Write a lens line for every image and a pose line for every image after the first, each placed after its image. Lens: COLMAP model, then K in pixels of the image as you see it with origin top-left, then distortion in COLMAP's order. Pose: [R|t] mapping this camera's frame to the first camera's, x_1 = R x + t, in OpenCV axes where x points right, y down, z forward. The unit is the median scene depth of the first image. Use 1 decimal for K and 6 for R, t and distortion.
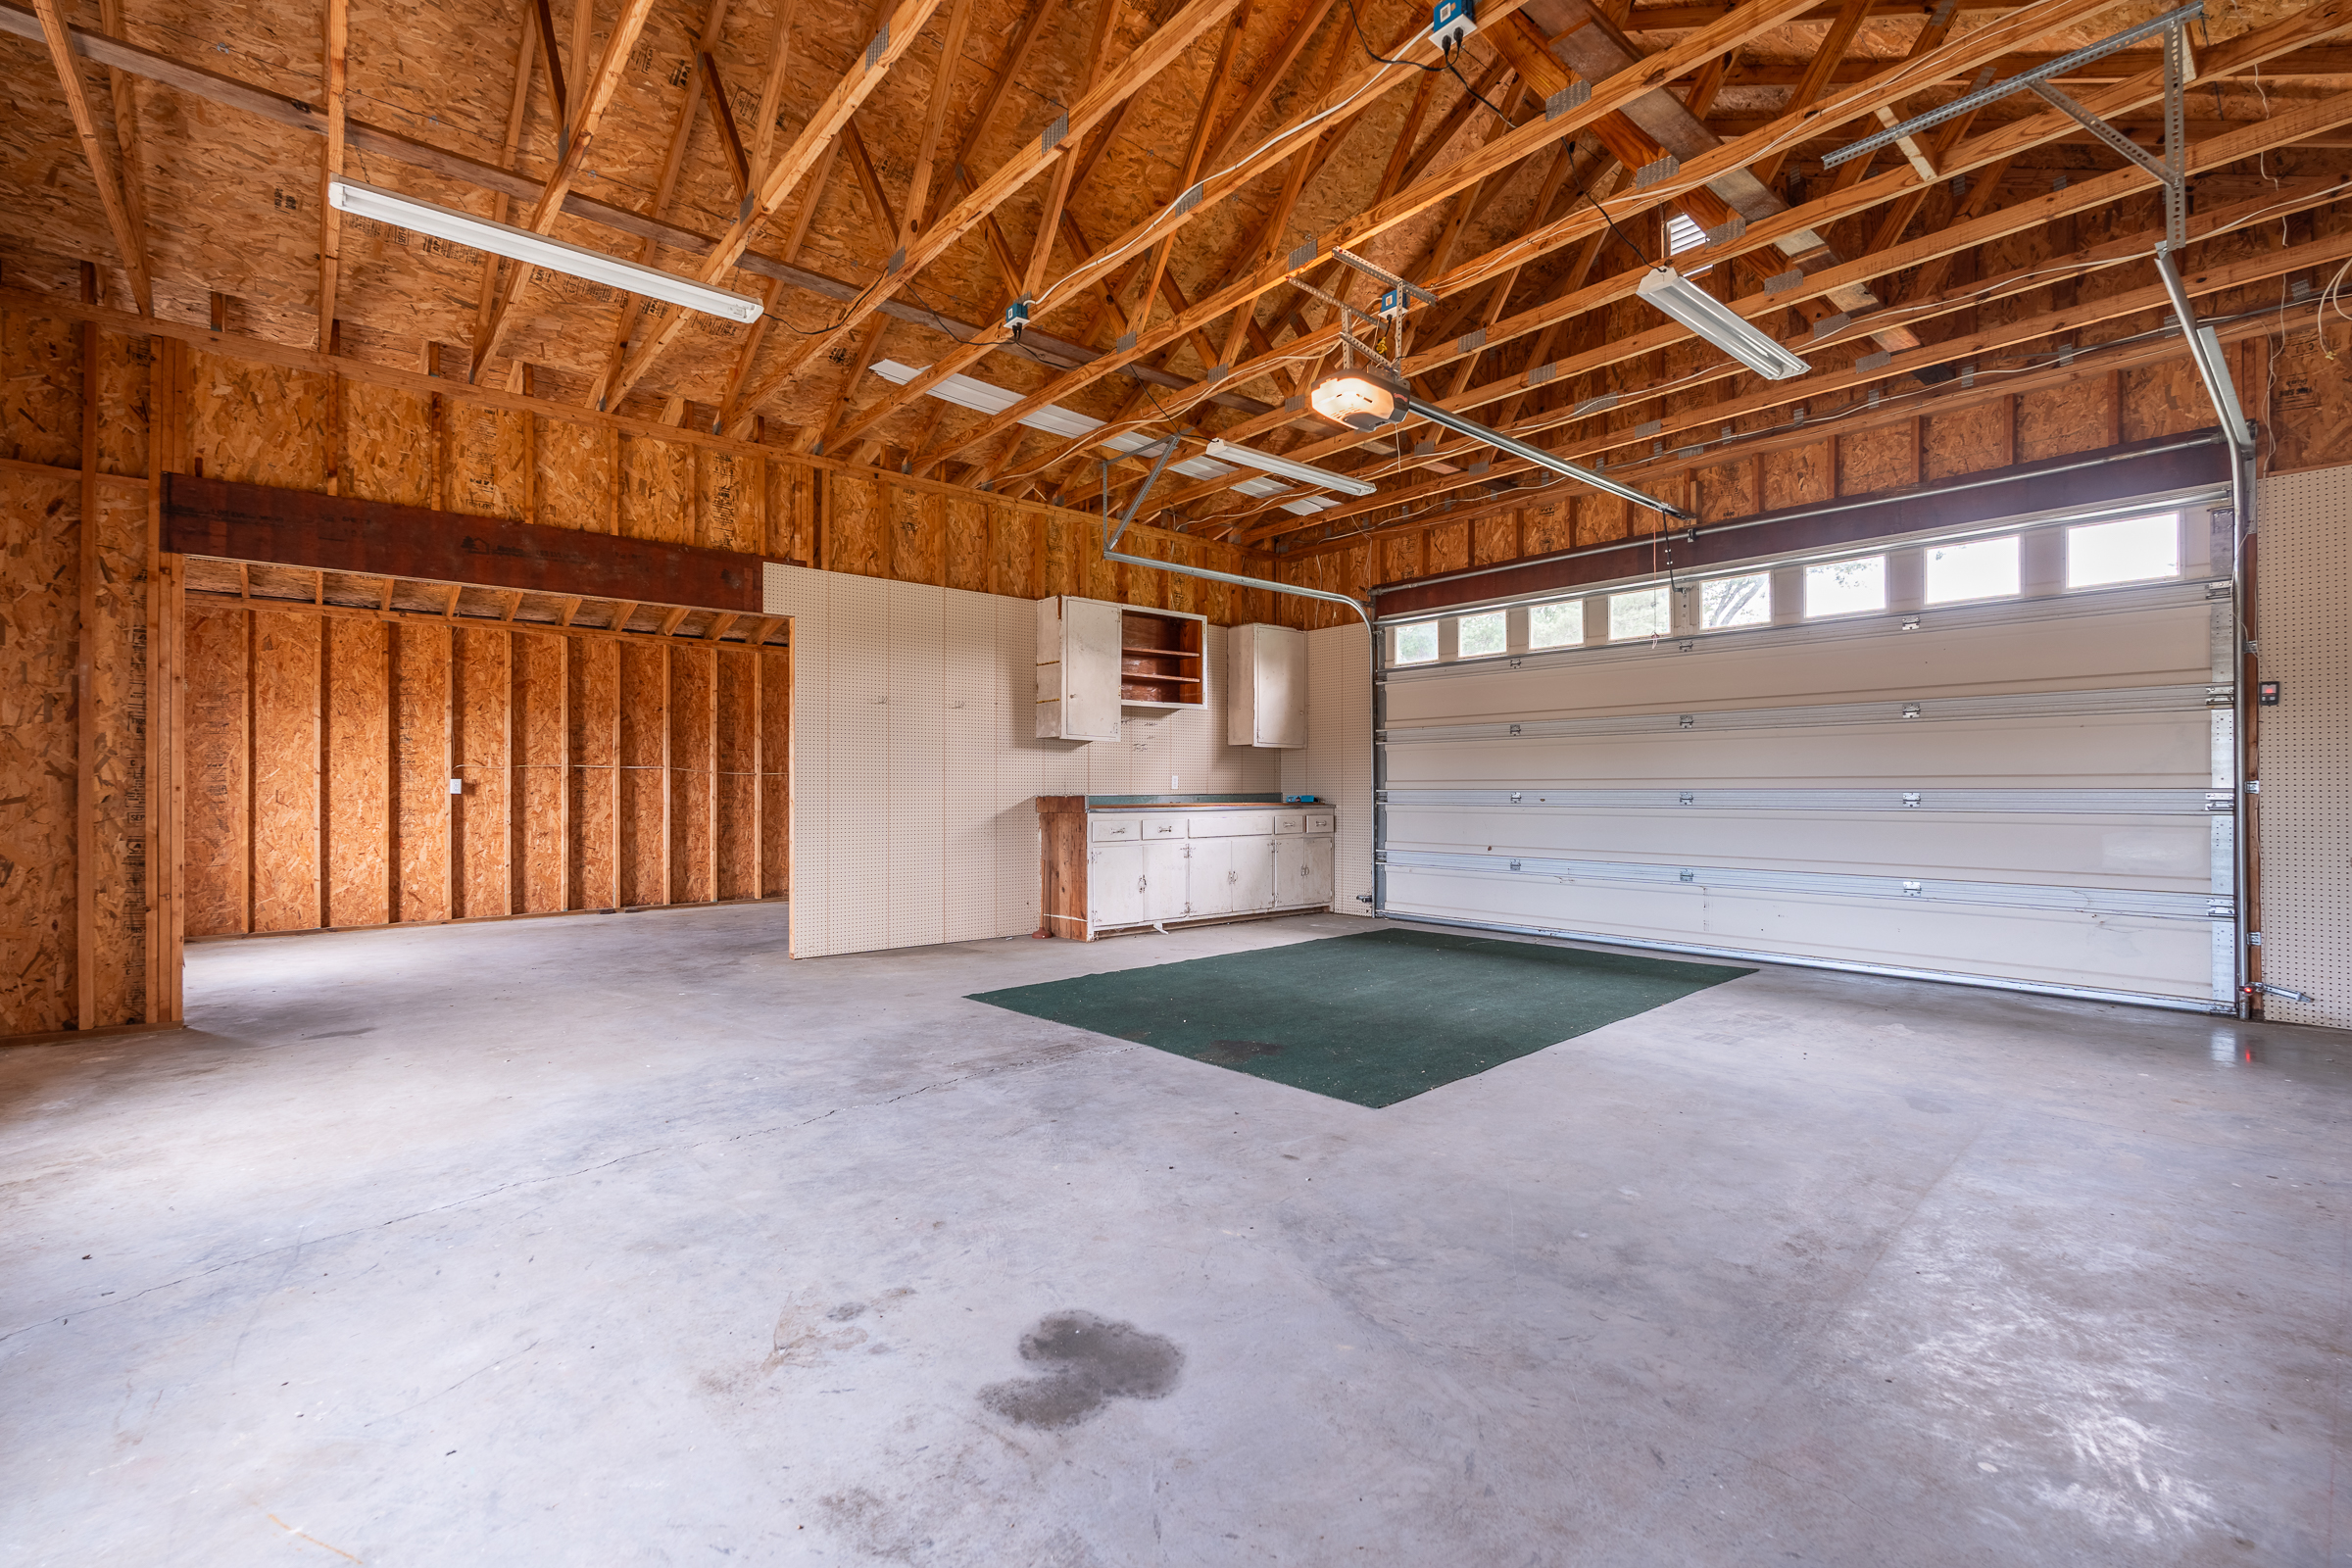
lens RADIAL K [[1021.8, 0, 1170.0], [0, 1021.8, 789.8], [0, 0, 1]] dist [-0.001488, -0.000140]
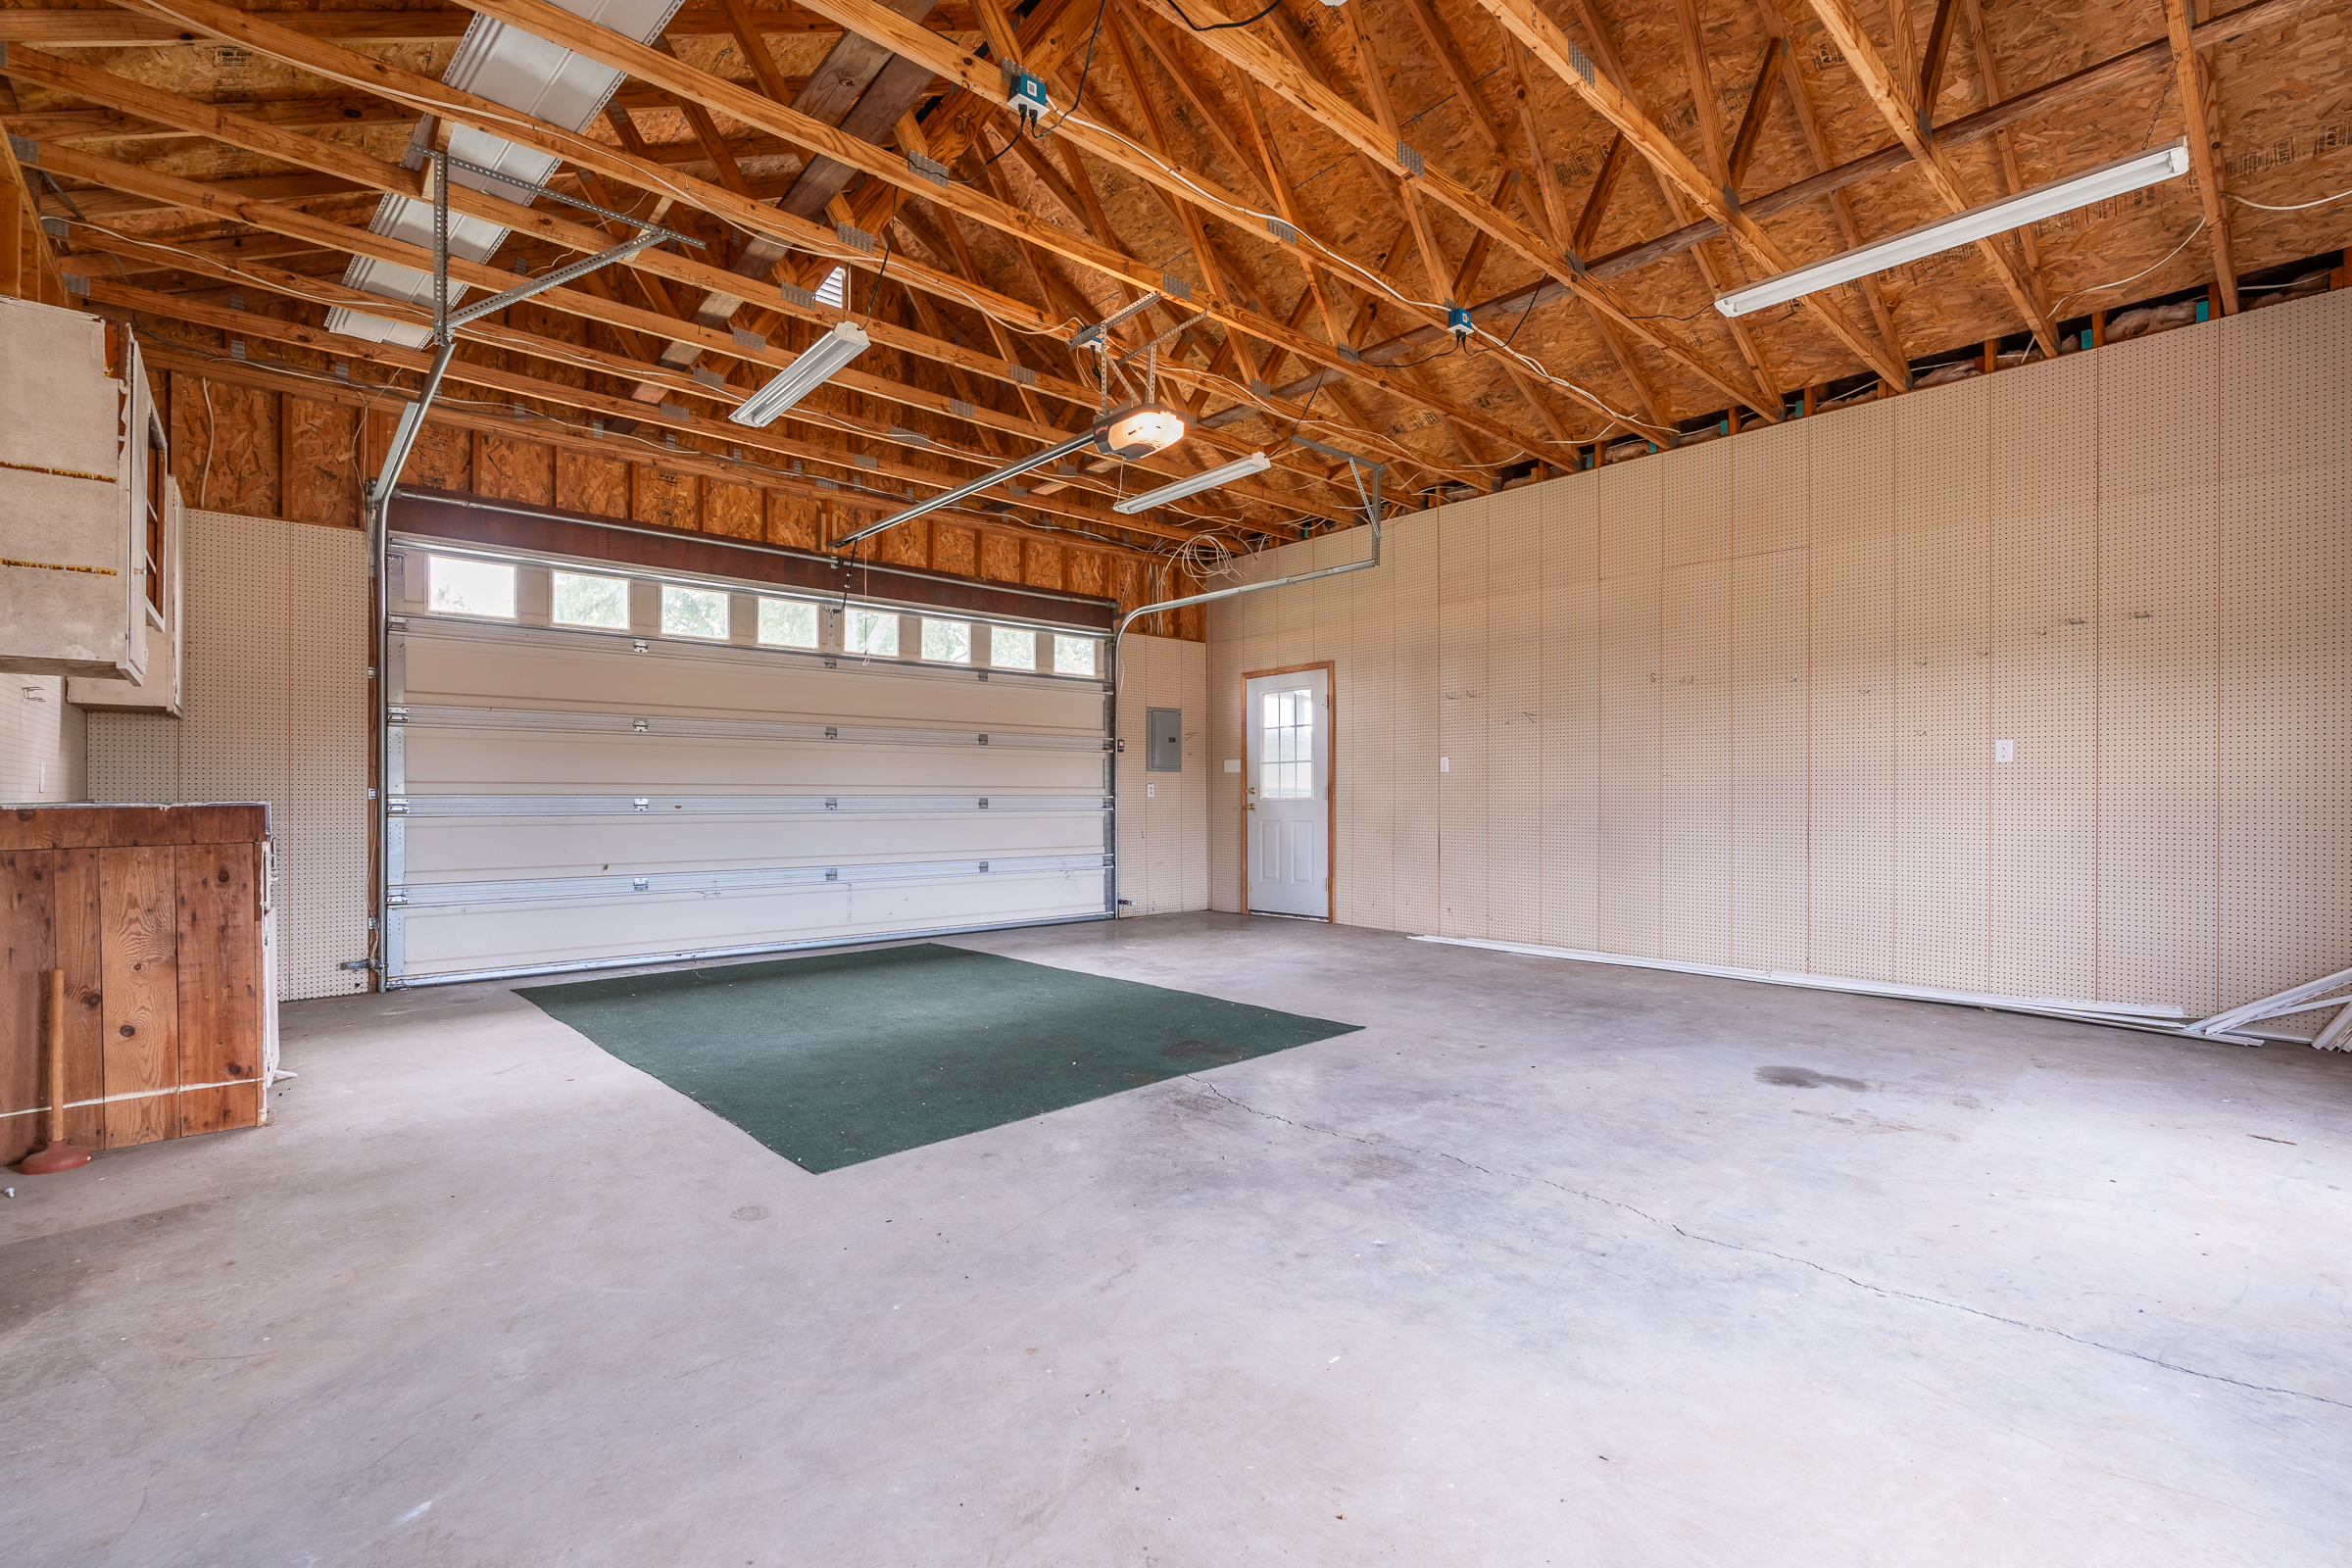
lens RADIAL K [[1040.1, 0, 1176.6], [0, 1040.1, 802.1], [0, 0, 1]] dist [-0.003072, 0.000465]
pose [[-0.024444, -0.002163, 0.999699, -1.203798], [-0.001142, 0.999997, 0.002136, 0.006848], [-0.999701, -0.001090, -0.024447, 1.308749]]
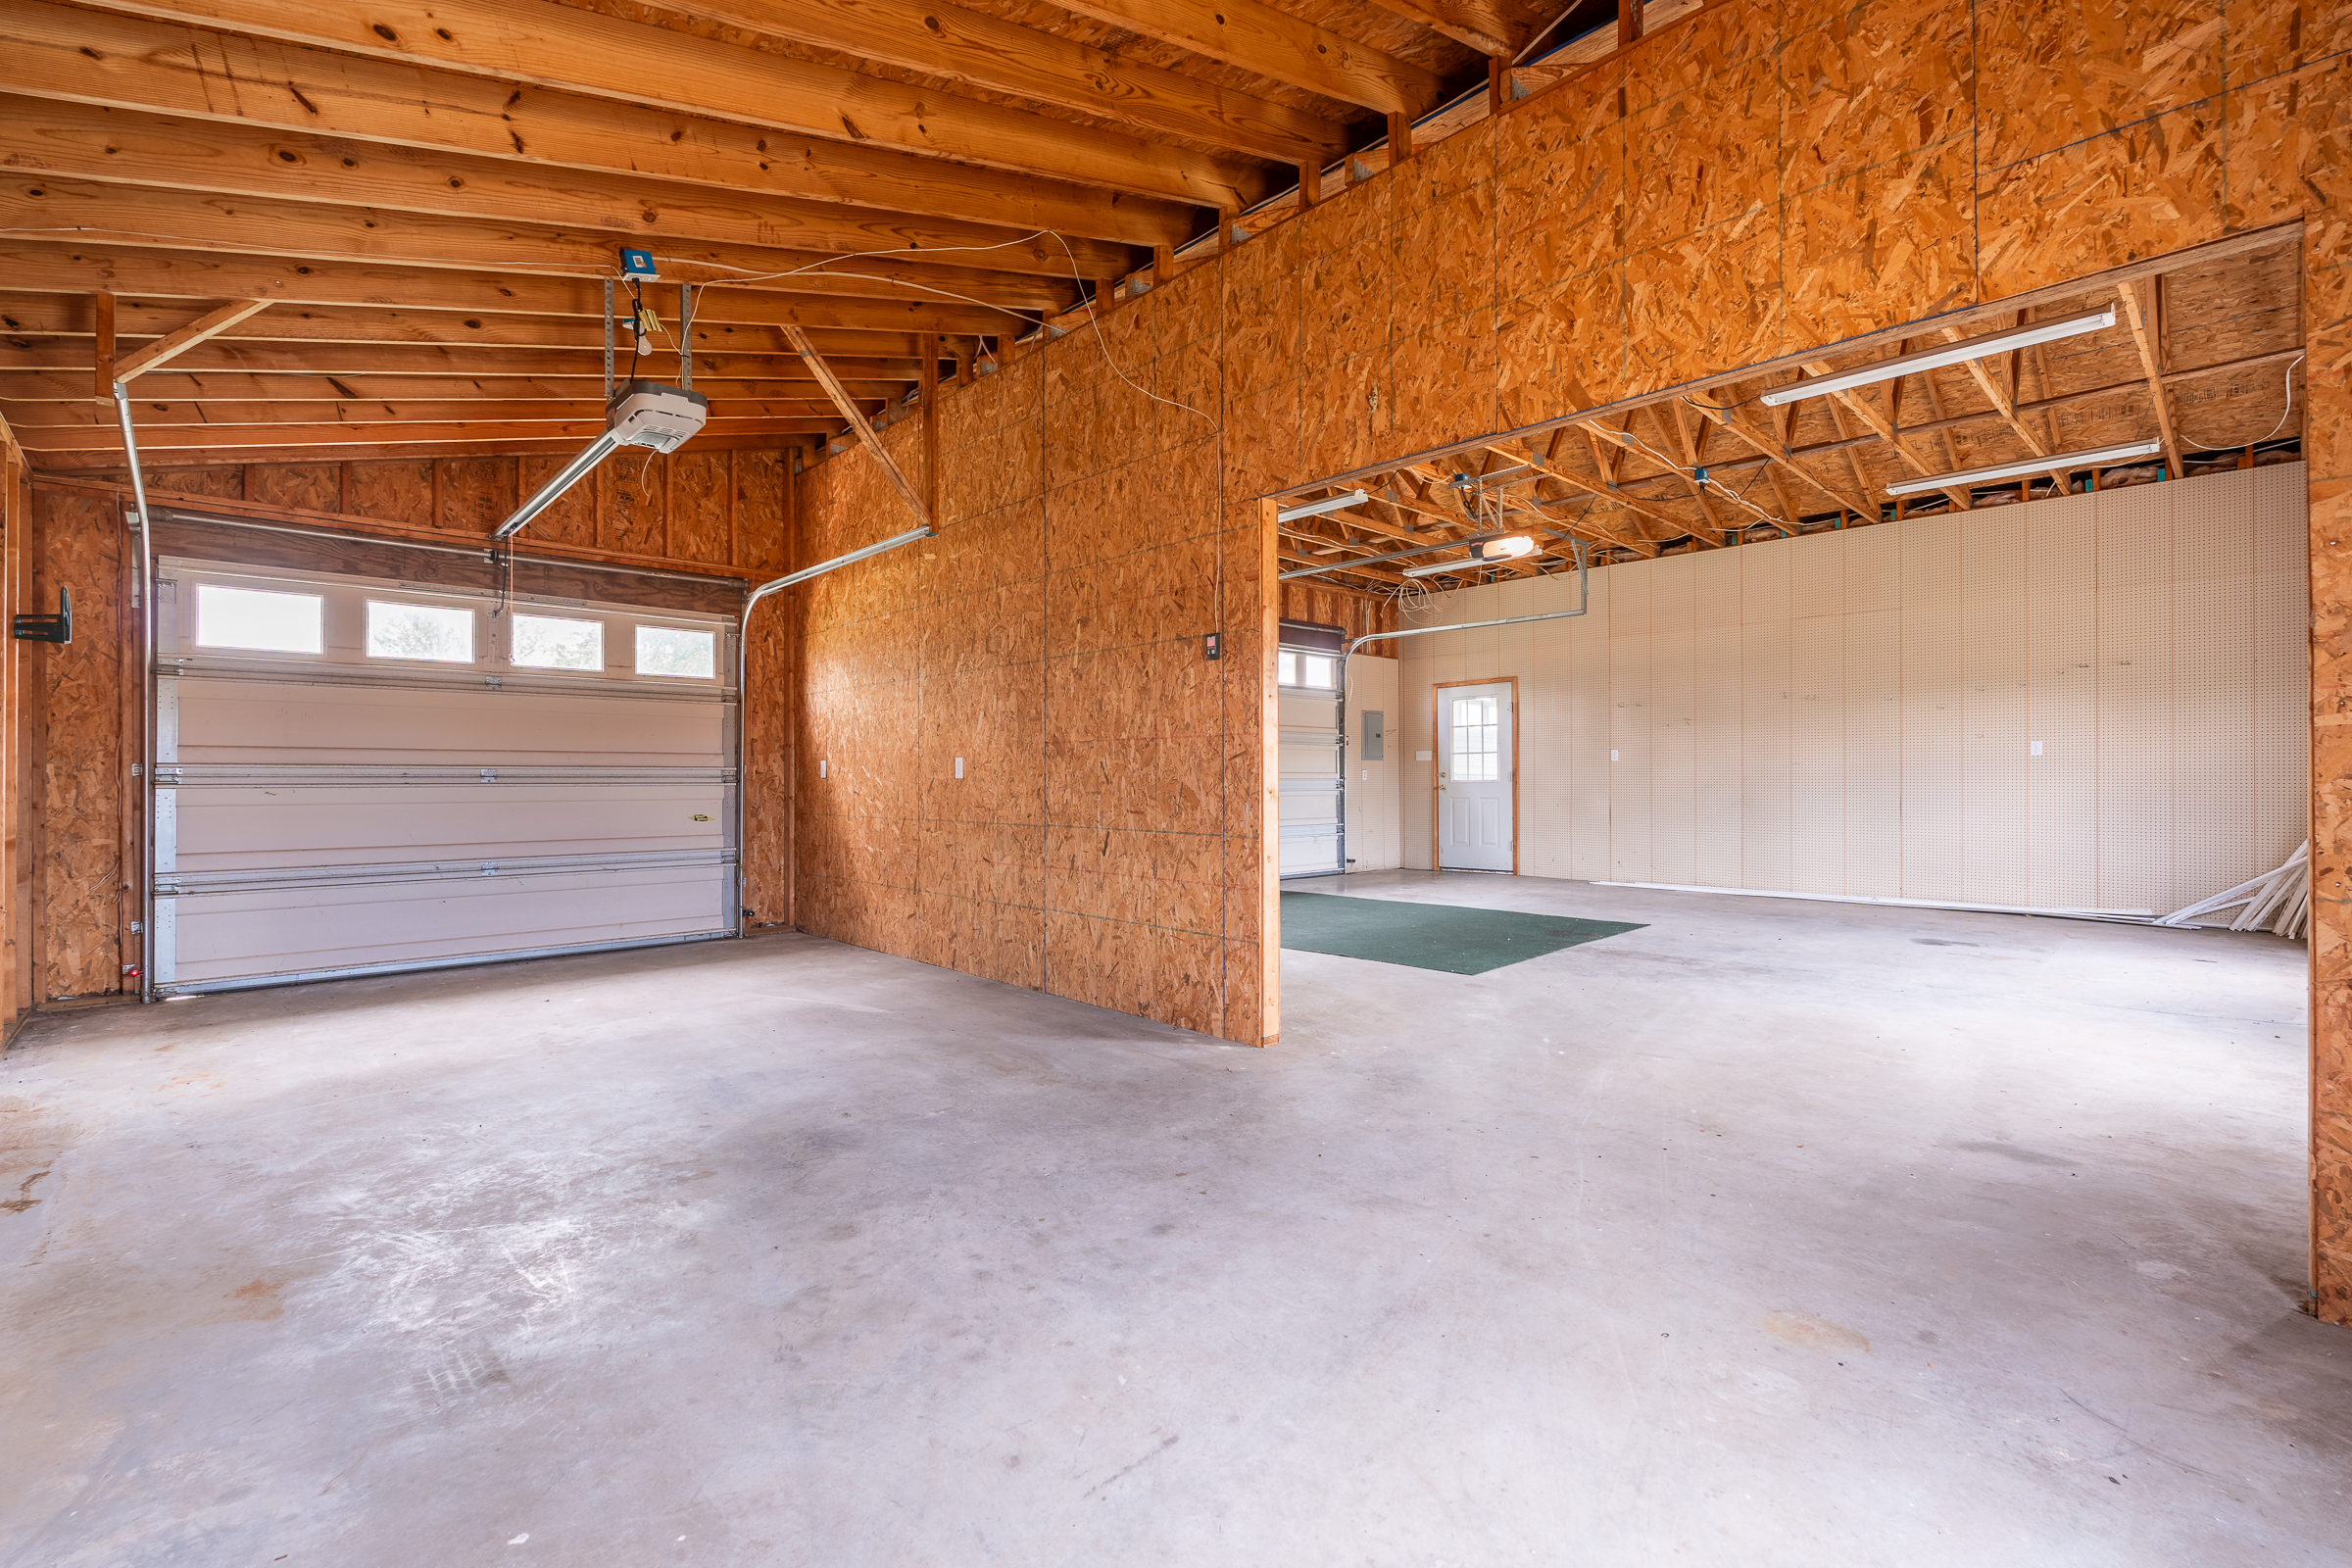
lens RADIAL K [[1043.7, 0, 1176.0], [0, 1043.7, 784.0], [0, 0, 1]] dist [-0.001776, -0.000157]
pose [[-0.054444, -0.001050, 0.998516, -1.979147], [0.002759, 0.999995, 0.001202, 0.006485], [-0.998513, 0.002820, -0.054441, 2.152379]]
